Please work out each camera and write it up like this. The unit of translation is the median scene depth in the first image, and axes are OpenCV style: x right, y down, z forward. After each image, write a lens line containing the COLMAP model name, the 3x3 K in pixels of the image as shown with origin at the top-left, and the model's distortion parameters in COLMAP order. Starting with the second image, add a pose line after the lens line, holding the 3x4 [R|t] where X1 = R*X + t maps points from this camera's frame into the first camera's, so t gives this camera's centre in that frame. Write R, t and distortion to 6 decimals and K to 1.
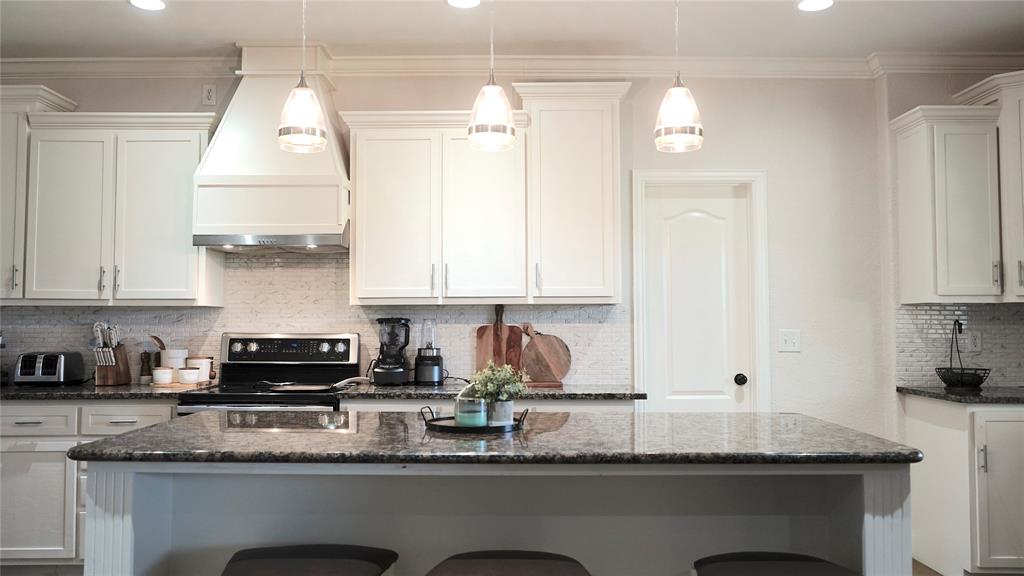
lens RADIAL K [[810.3, 0, 512.0], [0, 810.3, 288.0], [0, 0, 1]] dist [0.003881, -0.000239]
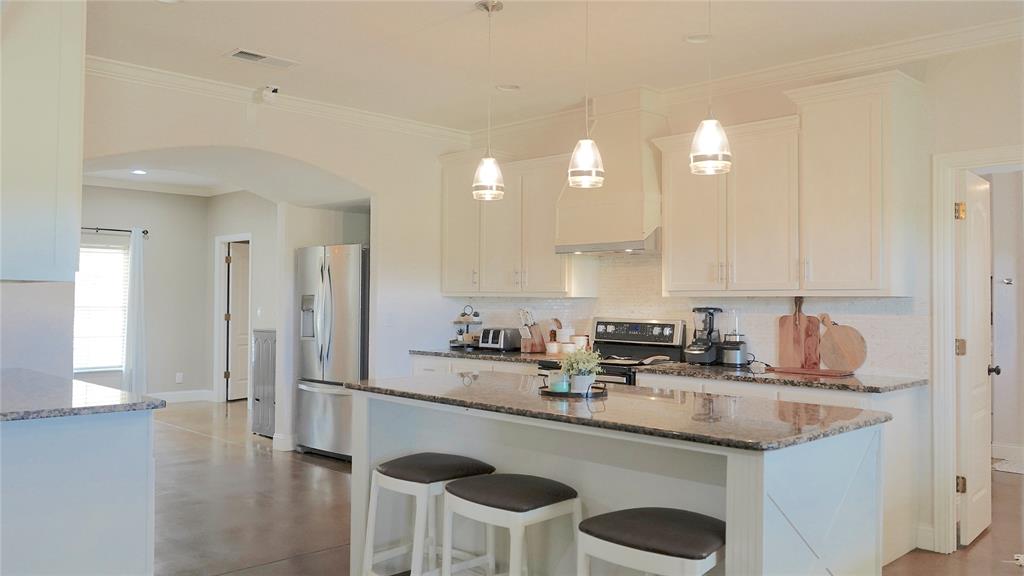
lens RADIAL K [[810.3, 0, 512.0], [0, 810.3, 288.0], [0, 0, 1]] dist [0.003881, -0.000239]
pose [[0.713359, -0.005515, -0.700777, 0.471759], [0.025890, 0.999494, 0.018489, -0.019491], [0.700320, -0.031333, 0.713141, -0.024227]]
